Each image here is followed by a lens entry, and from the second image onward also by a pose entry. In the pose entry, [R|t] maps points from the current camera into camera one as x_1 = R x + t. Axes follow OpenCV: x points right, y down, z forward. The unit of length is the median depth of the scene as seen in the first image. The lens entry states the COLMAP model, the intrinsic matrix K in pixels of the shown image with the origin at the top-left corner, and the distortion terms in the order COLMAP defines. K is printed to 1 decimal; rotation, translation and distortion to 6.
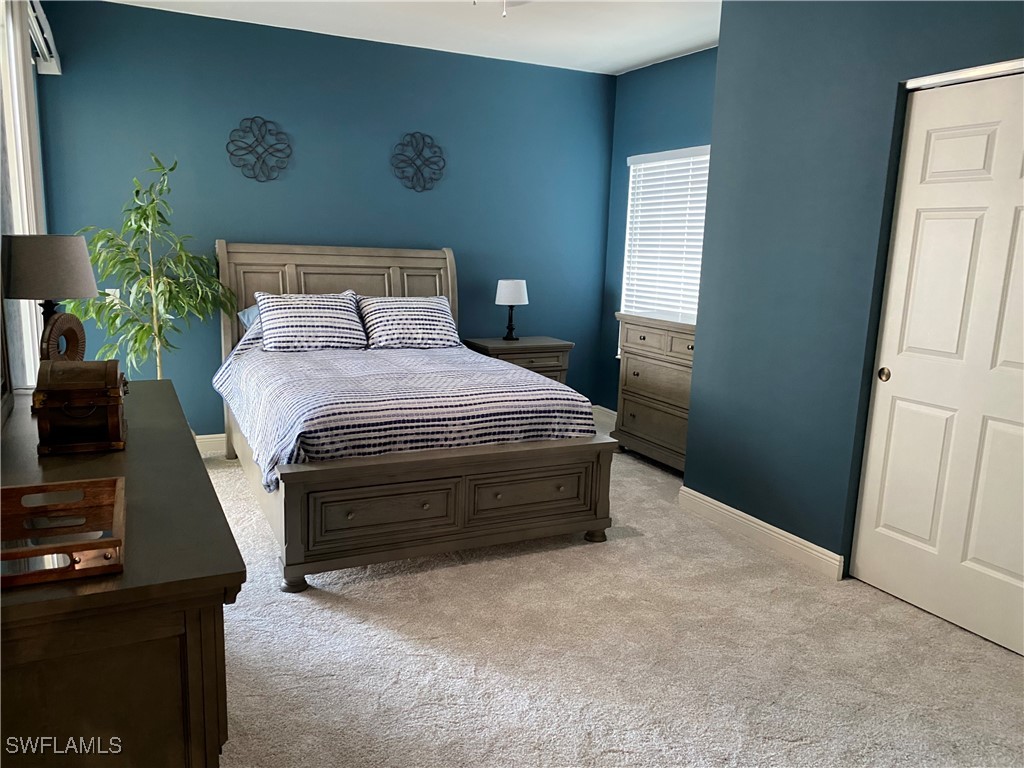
lens RADIAL K [[758.7, 0, 512.0], [0, 758.7, 384.0], [0, 0, 1]] dist [-0.000870, -0.089398]
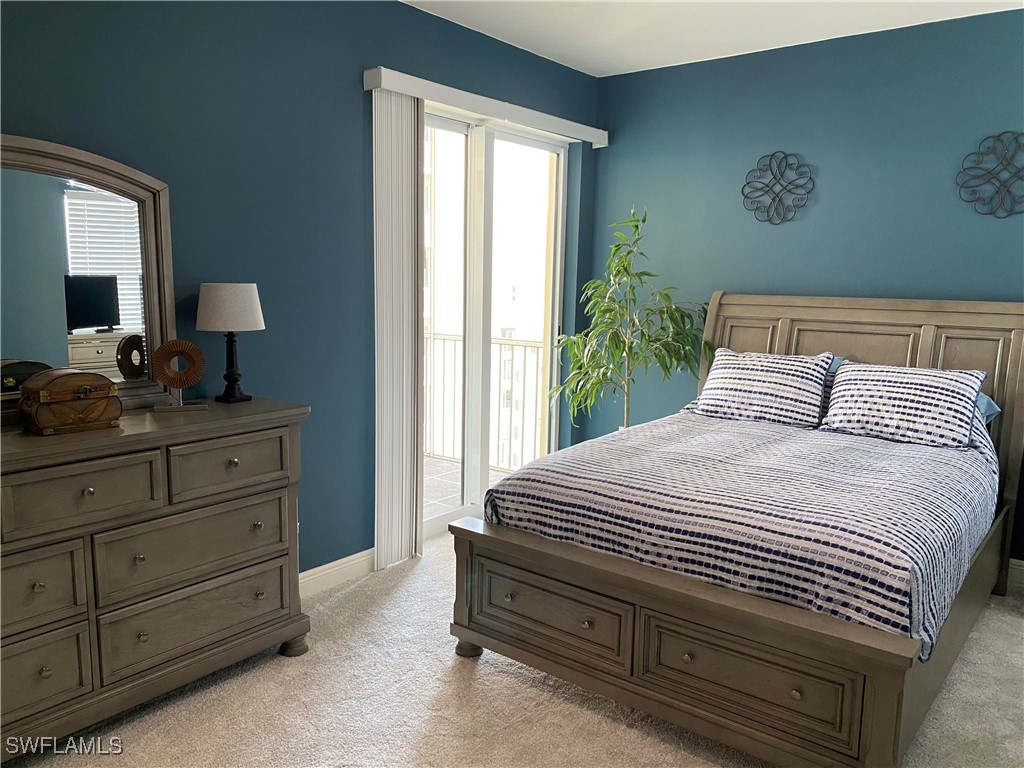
lens RADIAL K [[758.7, 0, 512.0], [0, 758.7, 384.0], [0, 0, 1]] dist [-0.000870, -0.089398]
pose [[0.395480, 0.089619, -0.914092, 0.474268], [-0.162814, 0.986307, 0.026258, -0.076847], [0.903929, 0.138443, 0.404656, 0.516339]]
